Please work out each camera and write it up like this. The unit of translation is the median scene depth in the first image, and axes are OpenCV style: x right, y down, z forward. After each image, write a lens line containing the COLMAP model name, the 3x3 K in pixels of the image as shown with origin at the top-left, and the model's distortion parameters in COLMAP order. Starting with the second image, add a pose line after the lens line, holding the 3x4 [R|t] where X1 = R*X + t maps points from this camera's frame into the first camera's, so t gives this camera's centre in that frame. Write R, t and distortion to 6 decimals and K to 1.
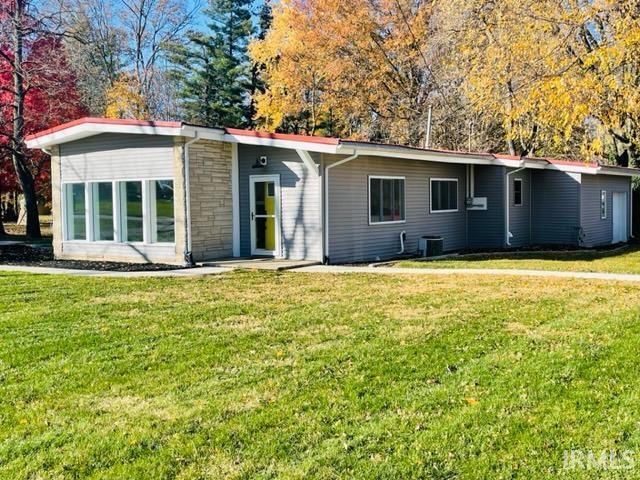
lens RADIAL K [[724.1, 0, 320.0], [0, 724.1, 240.0], [0, 0, 1]] dist [0.015058, 0.001048]
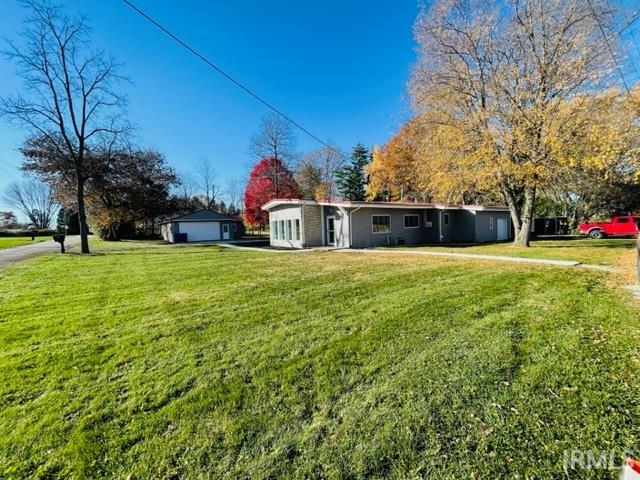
lens RADIAL K [[257.6, 0, 320.0], [0, 257.6, 240.0], [0, 0, 1]] dist [0.001110, 0.000266]
pose [[0.937617, -0.000644, -0.347670, 0.218513], [0.002495, 0.999985, 0.004876, -0.002568], [0.347662, -0.005439, 0.937604, 0.054630]]
